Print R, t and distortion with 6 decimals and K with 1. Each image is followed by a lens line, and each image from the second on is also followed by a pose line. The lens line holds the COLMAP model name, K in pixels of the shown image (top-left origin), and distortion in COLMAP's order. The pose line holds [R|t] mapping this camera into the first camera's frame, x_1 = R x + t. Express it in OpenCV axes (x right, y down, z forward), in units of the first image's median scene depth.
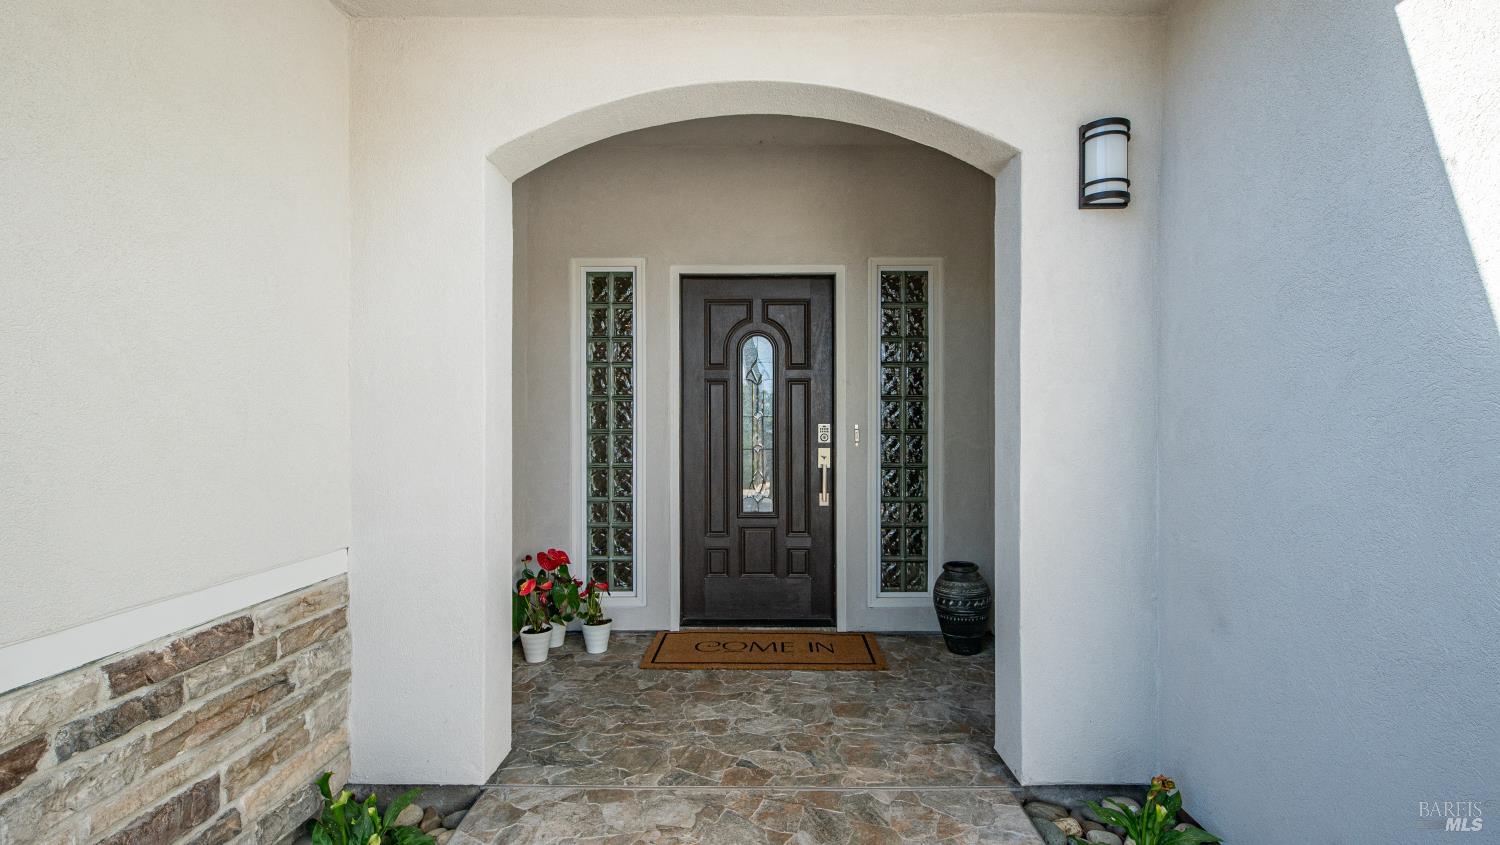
lens RADIAL K [[678.1, 0, 737.0], [0, 678.1, 426.0], [0, 0, 1]] dist [0.011547, -0.000639]
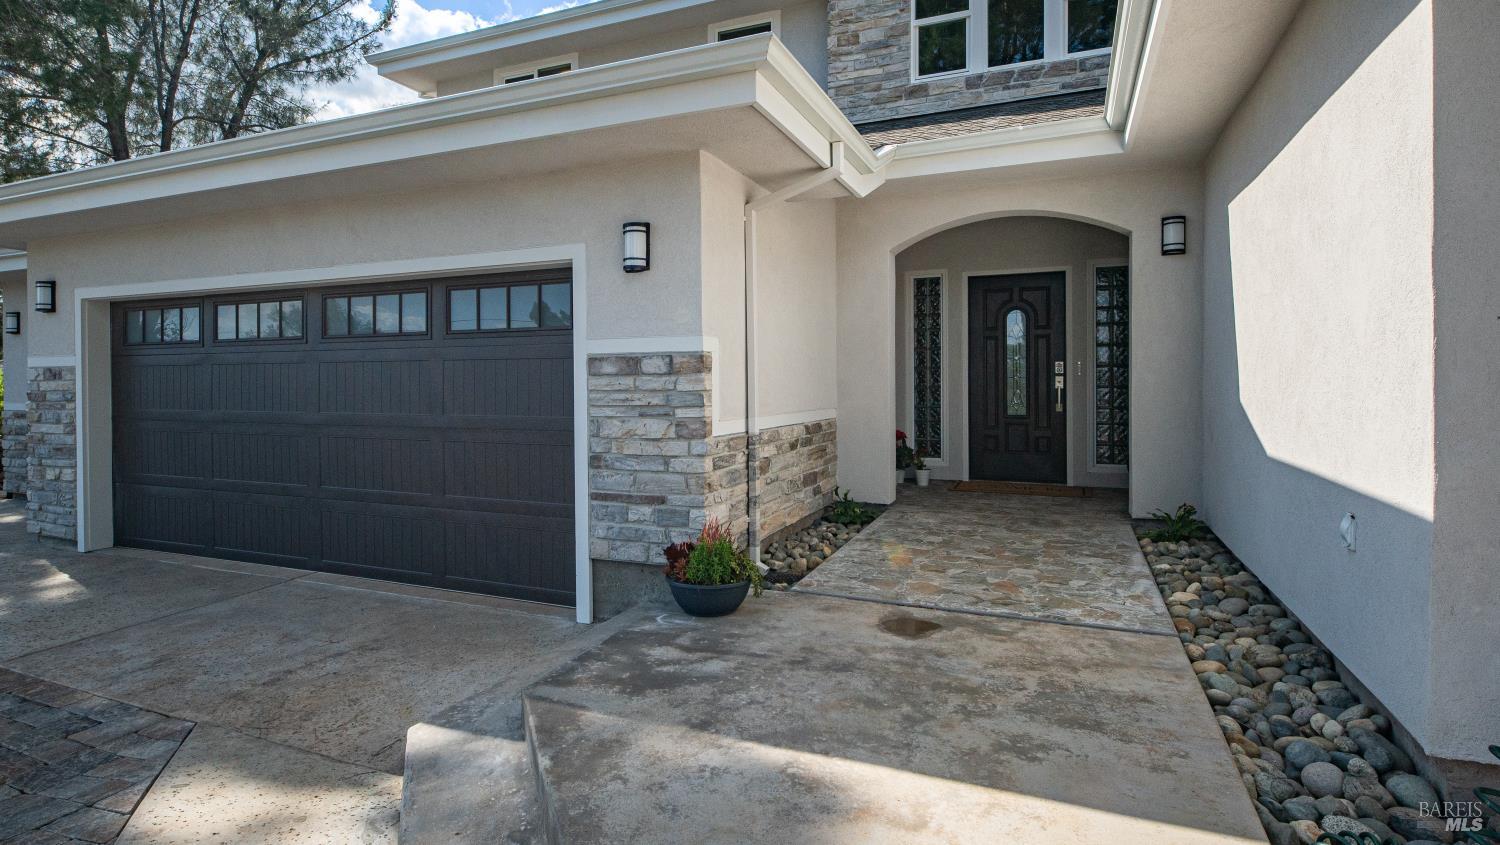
lens RADIAL K [[743.3, 0, 746.4], [0, 743.3, 383.7], [0, 0, 1]] dist [0.002096, -0.000116]
pose [[0.934934, -0.004125, -0.354798, 0.059969], [0.004270, 0.999991, -0.000374, 0.048560], [0.354796, -0.001165, 0.934943, -0.979520]]
